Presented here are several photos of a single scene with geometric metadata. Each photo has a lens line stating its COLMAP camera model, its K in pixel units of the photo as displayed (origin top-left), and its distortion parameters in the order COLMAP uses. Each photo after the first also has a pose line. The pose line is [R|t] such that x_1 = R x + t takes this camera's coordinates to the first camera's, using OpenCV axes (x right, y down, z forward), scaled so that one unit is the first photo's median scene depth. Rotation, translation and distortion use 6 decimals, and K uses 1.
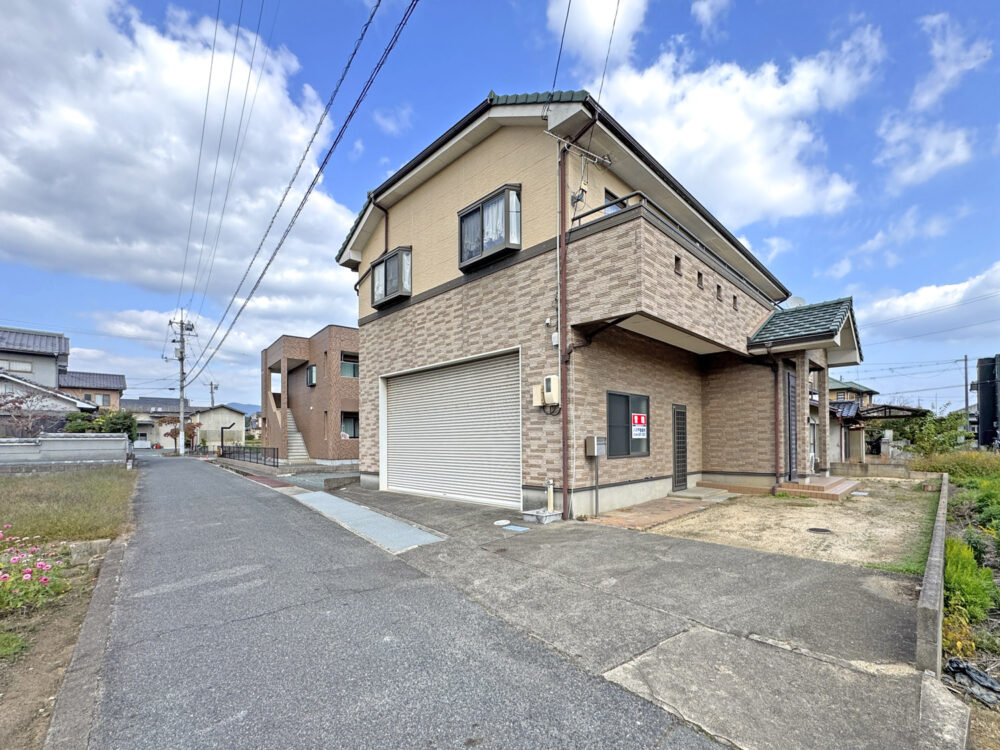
lens RADIAL K [[410.5, 0, 495.5], [0, 410.5, 438.4], [0, 0, 1]] dist [-0.000465, -0.000116]
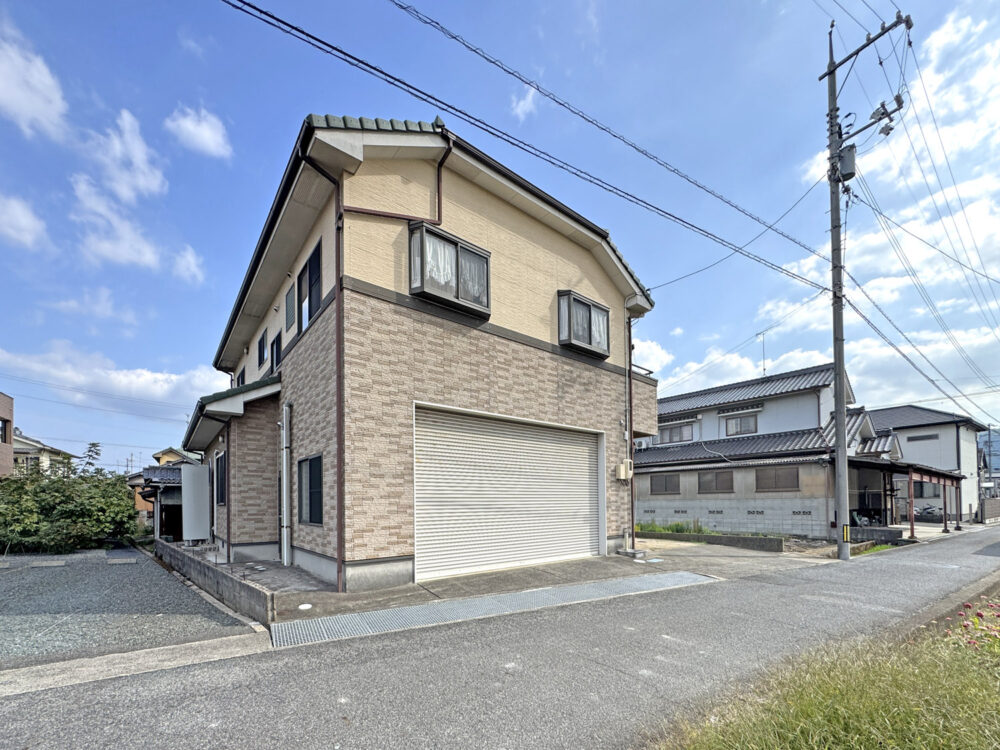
lens RADIAL K [[413.8, 0, 497.3], [0, 413.8, 499.3], [0, 0, 1]] dist [0.000264, 0.000138]
pose [[0.143981, 0.018809, 0.989402, -1.123279], [0.003282, 0.999805, -0.019484, 0.015469], [-0.989575, 0.006053, 0.143891, 0.988614]]
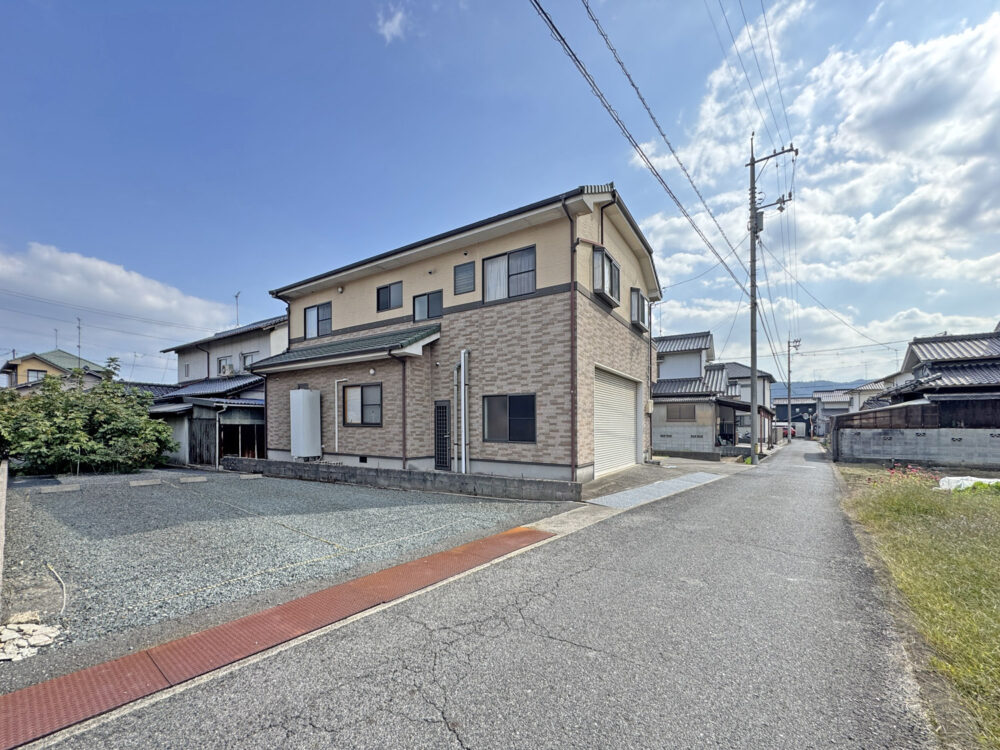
lens RADIAL K [[404.7, 0, 477.0], [0, 404.7, 423.6], [0, 0, 1]] dist [-0.000072, -0.000071]
pose [[-0.156097, 0.013372, 0.987651, -1.492762], [-0.009121, 0.999846, -0.014979, 0.013244], [-0.987700, -0.011347, -0.155951, 1.794250]]
